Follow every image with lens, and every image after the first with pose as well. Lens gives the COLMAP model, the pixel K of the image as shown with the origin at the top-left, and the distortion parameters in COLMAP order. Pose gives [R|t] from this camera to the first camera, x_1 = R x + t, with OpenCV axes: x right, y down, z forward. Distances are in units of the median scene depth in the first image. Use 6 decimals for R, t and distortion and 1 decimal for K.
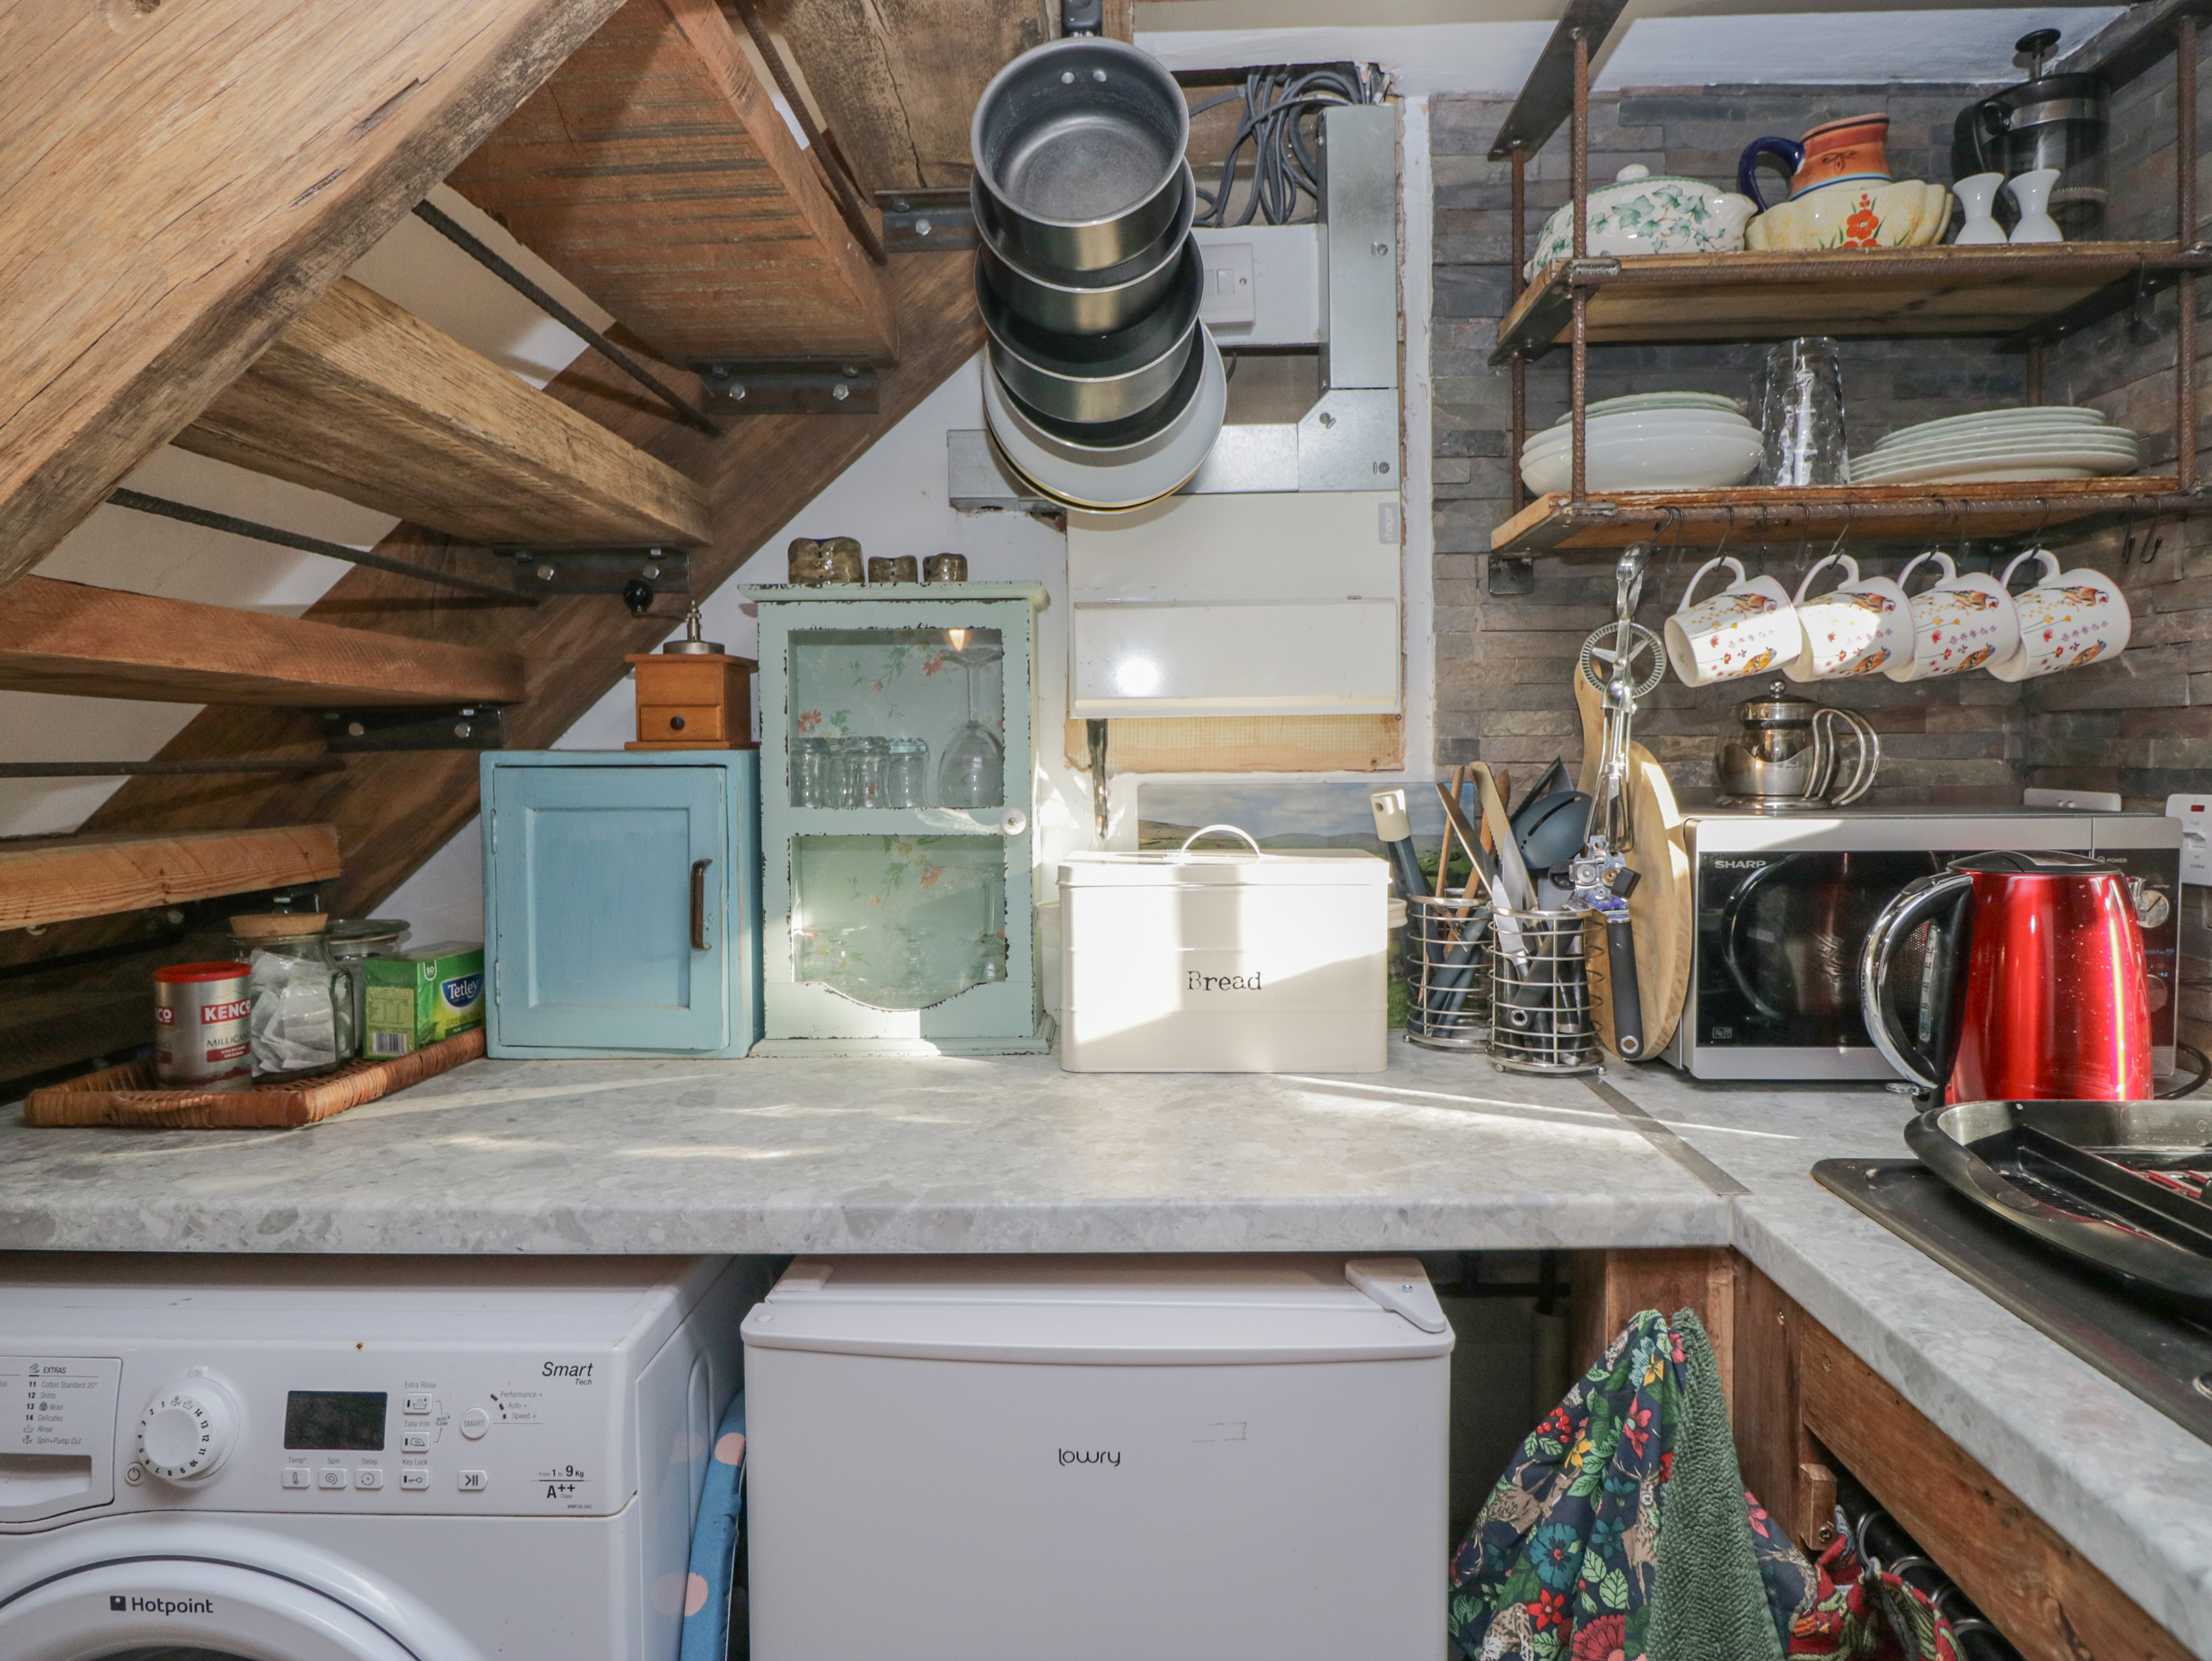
lens RADIAL K [[1307.5, 0, 1112.7], [0, 1307.5, 793.6], [0, 0, 1]] dist [-0.000750, -0.000379]
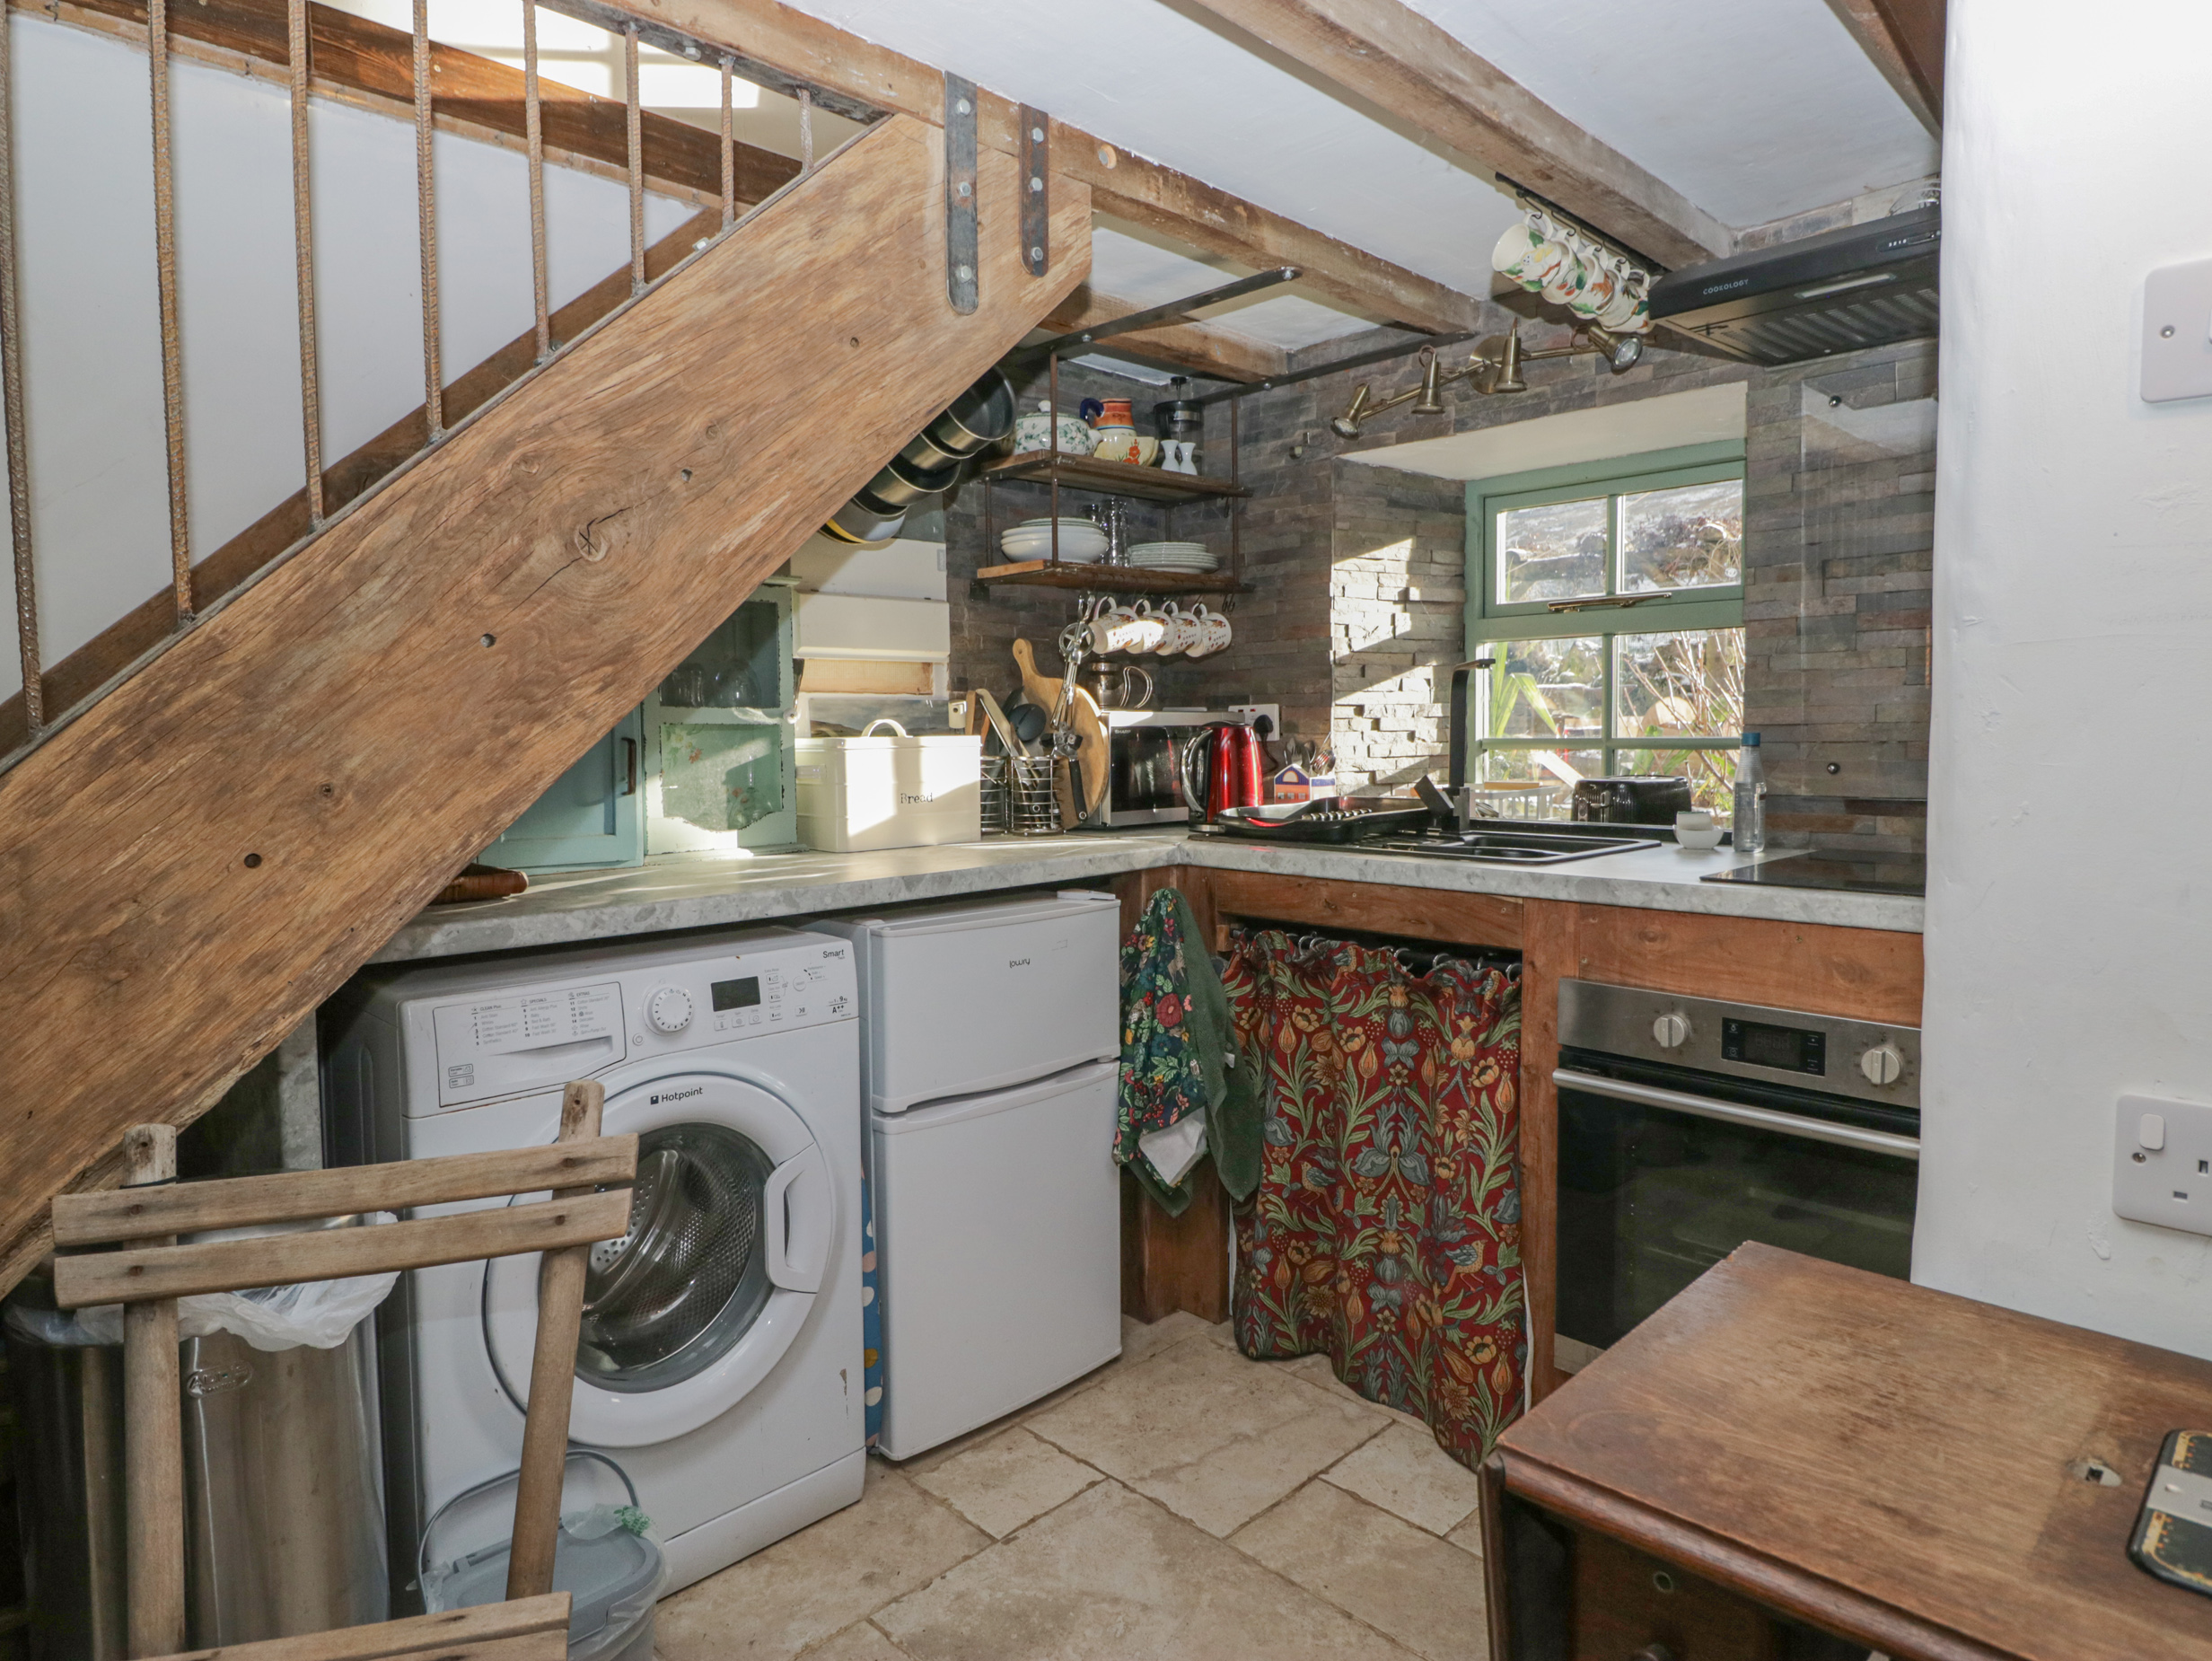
lens RADIAL K [[1307.5, 0, 1112.7], [0, 1307.5, 793.6], [0, 0, 1]] dist [-0.000750, -0.000379]
pose [[0.688680, -0.034100, 0.724263, -1.198513], [0.023109, 0.999418, 0.025082, 0.104400], [-0.724697, -0.000537, 0.689068, -0.571071]]
